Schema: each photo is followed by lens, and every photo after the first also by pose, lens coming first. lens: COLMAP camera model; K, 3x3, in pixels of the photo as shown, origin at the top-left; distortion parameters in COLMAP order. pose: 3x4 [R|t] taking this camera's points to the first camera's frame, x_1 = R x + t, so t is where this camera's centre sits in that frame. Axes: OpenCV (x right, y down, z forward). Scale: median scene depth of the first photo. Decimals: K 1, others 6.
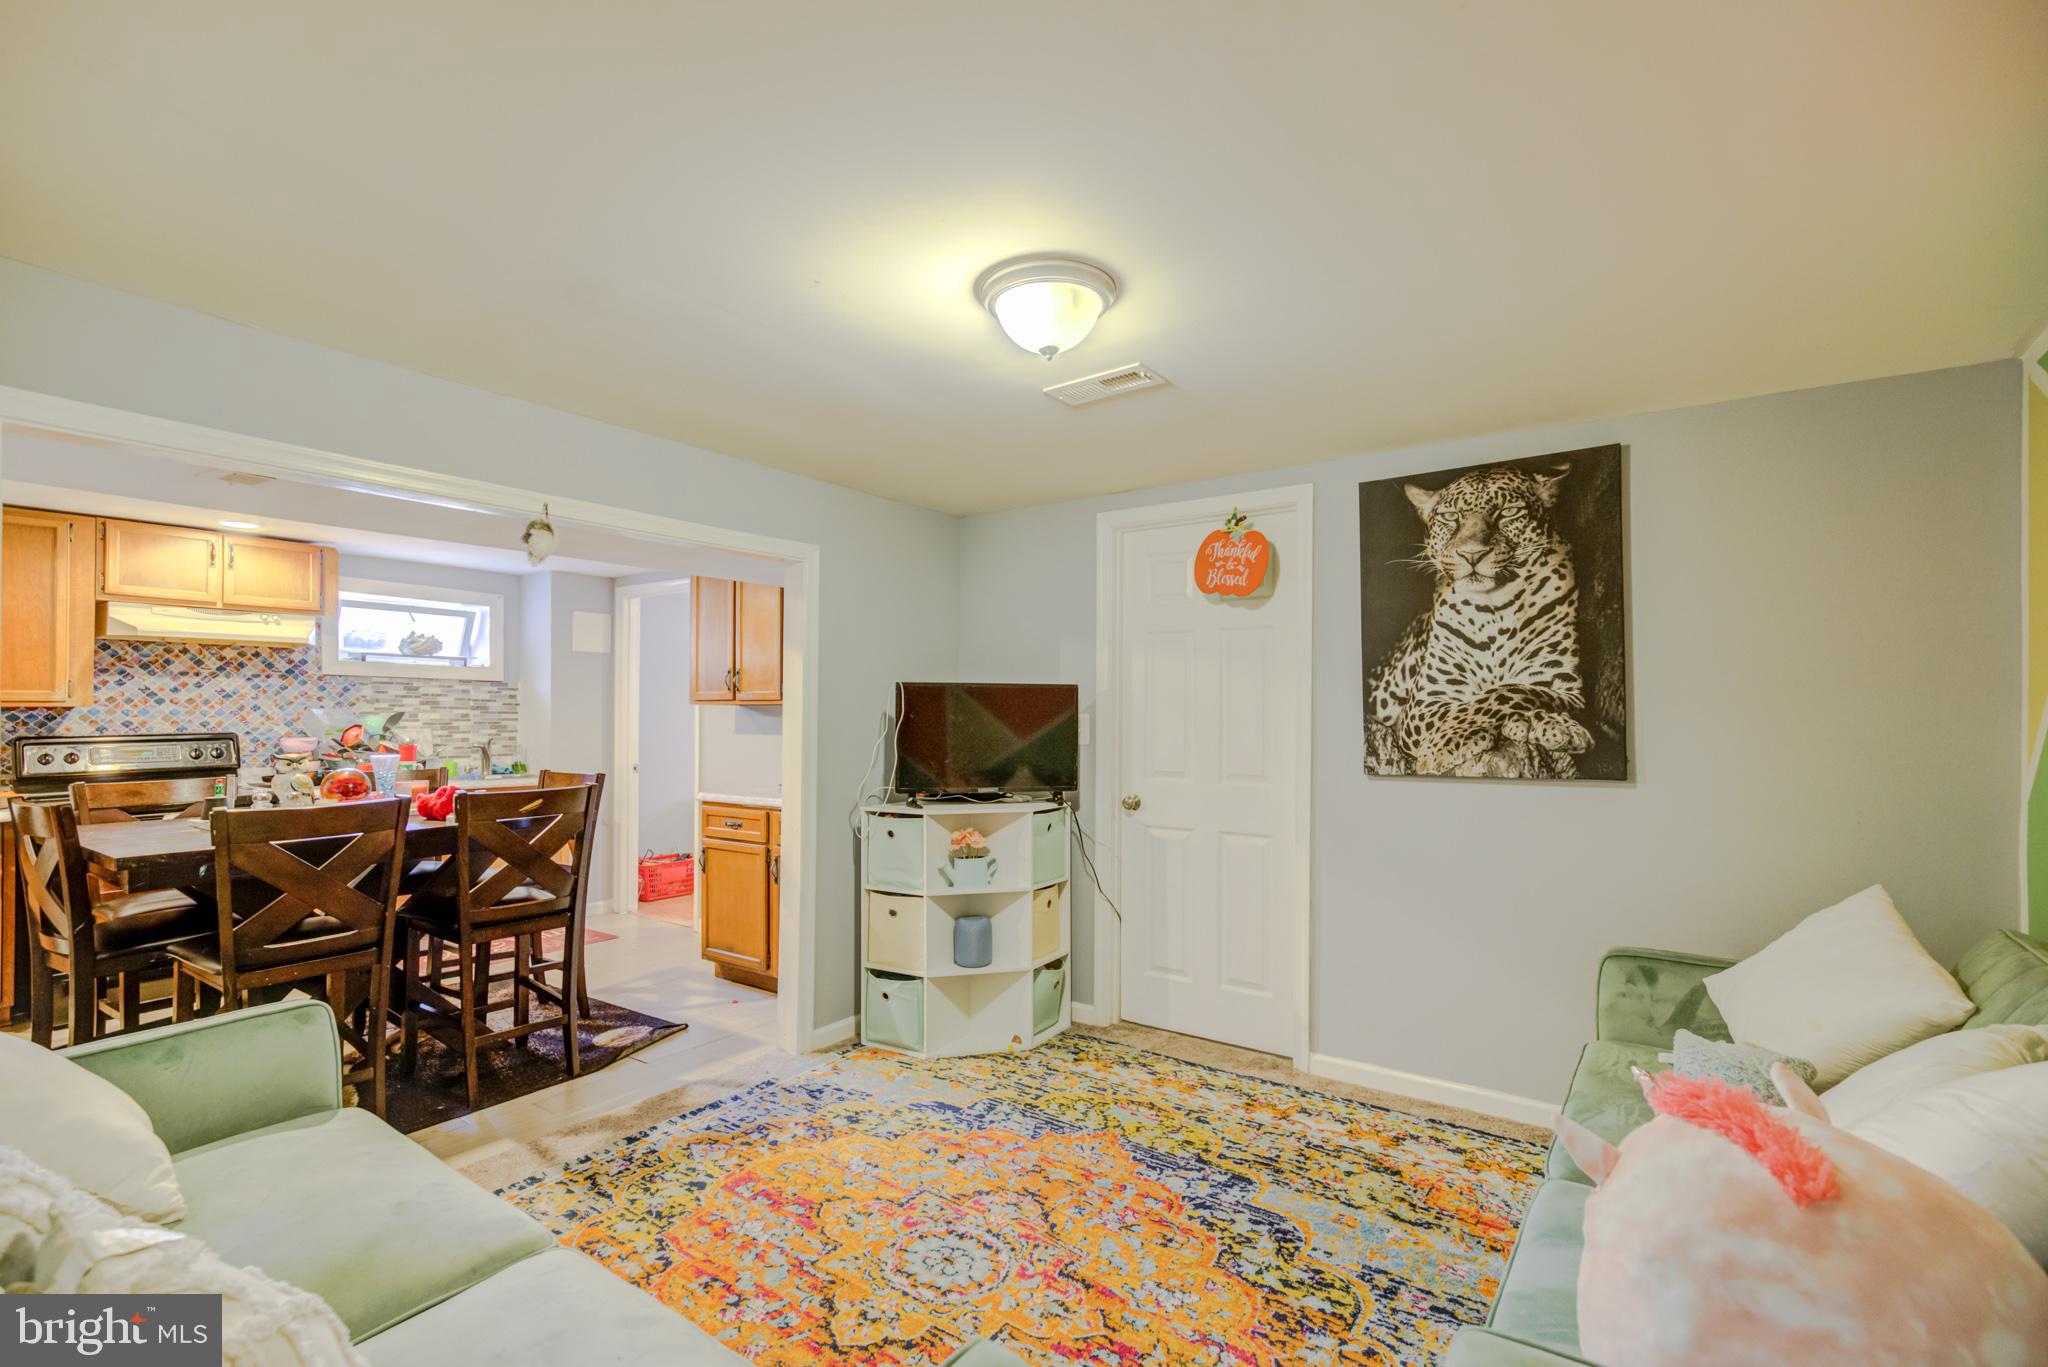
lens RADIAL K [[931.9, 0, 1031.9], [0, 931.9, 706.5], [0, 0, 1]] dist [0.011628, 0.000456]
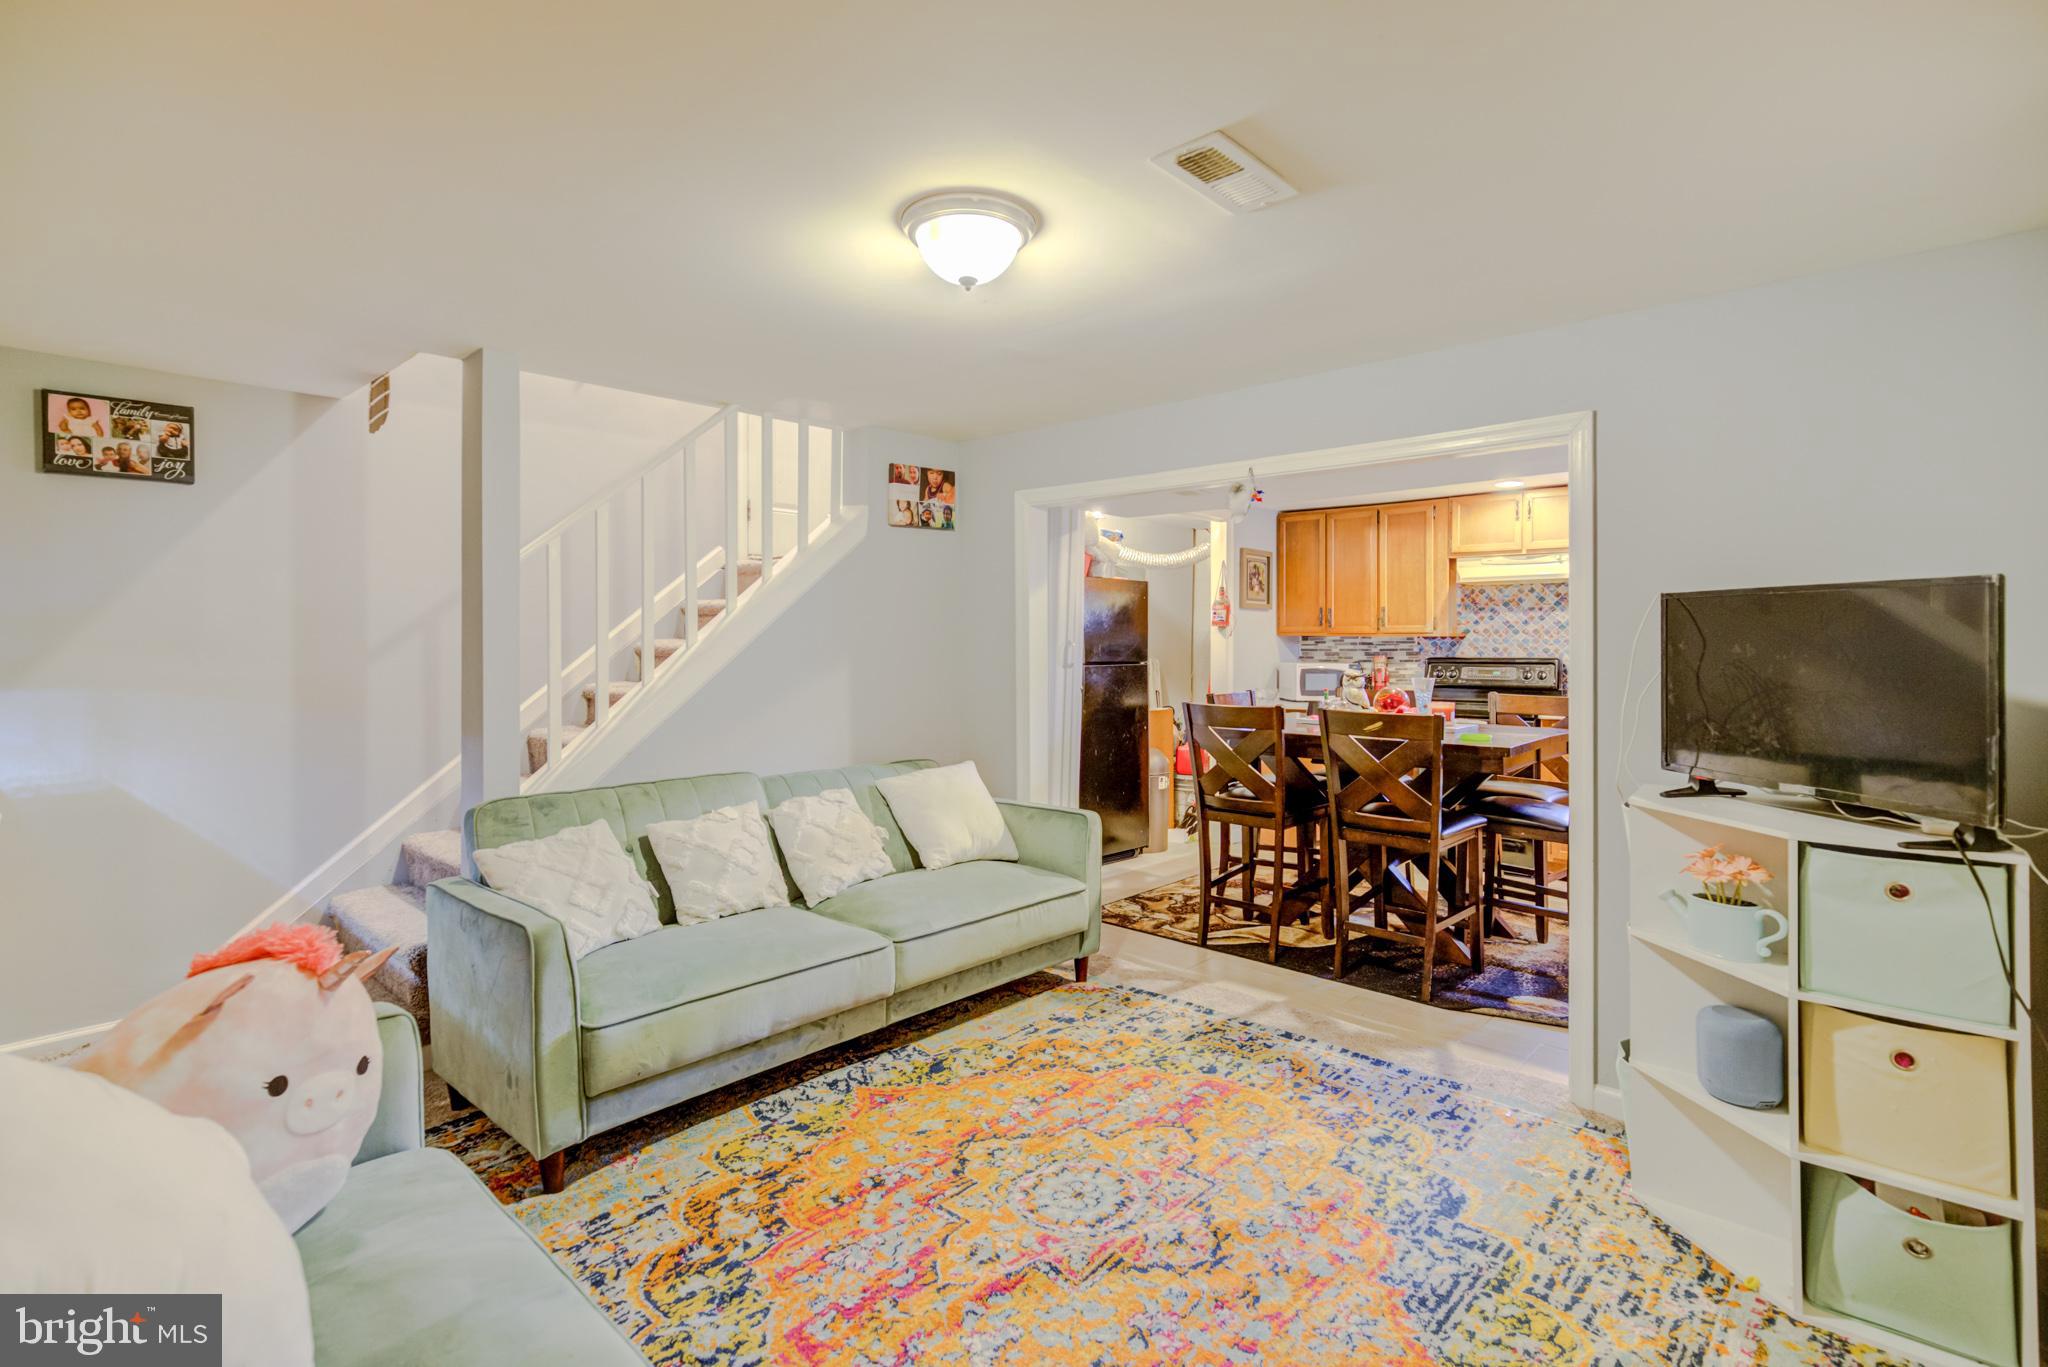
lens RADIAL K [[966.1, 0, 995.4], [0, 966.1, 627.7], [0, 0, 1]] dist [0.003457, 0.000271]
pose [[-0.144699, -0.012629, -0.989395, 0.638701], [0.005052, 0.999896, -0.013502, 0.003870], [0.989463, -0.006952, -0.144620, 0.722599]]
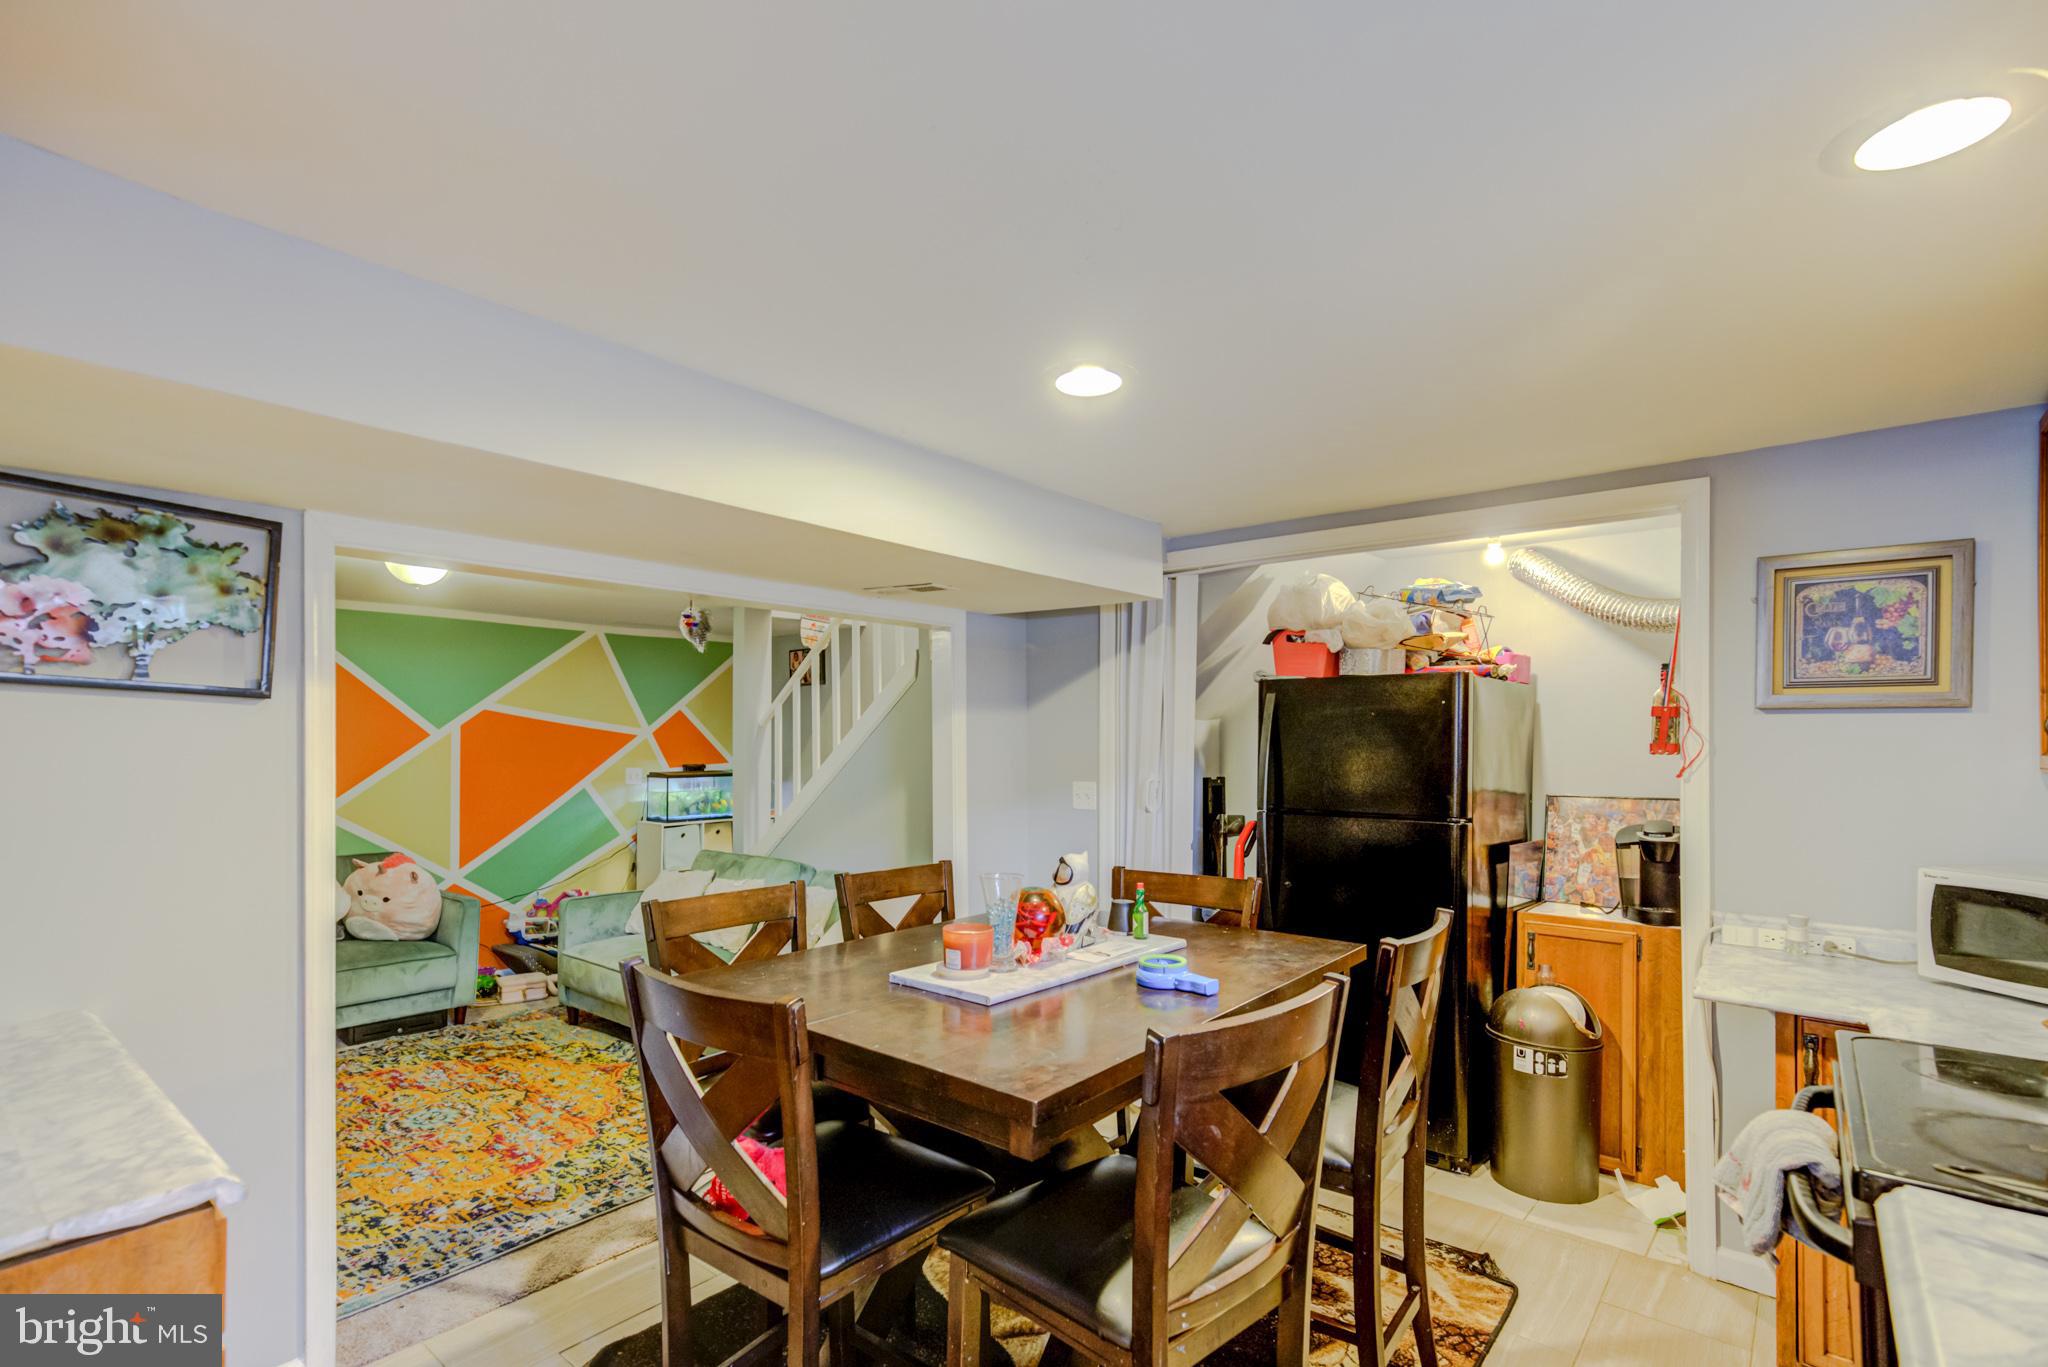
lens RADIAL K [[958.0, 0, 1018.9], [0, 958.0, 721.8], [0, 0, 1]] dist [0.010208, 0.000074]
pose [[-0.997584, 0.003901, 0.069368, -0.825878], [0.002175, 0.999687, -0.024941, -0.031439], [-0.069443, -0.024730, -0.997279, 1.763796]]
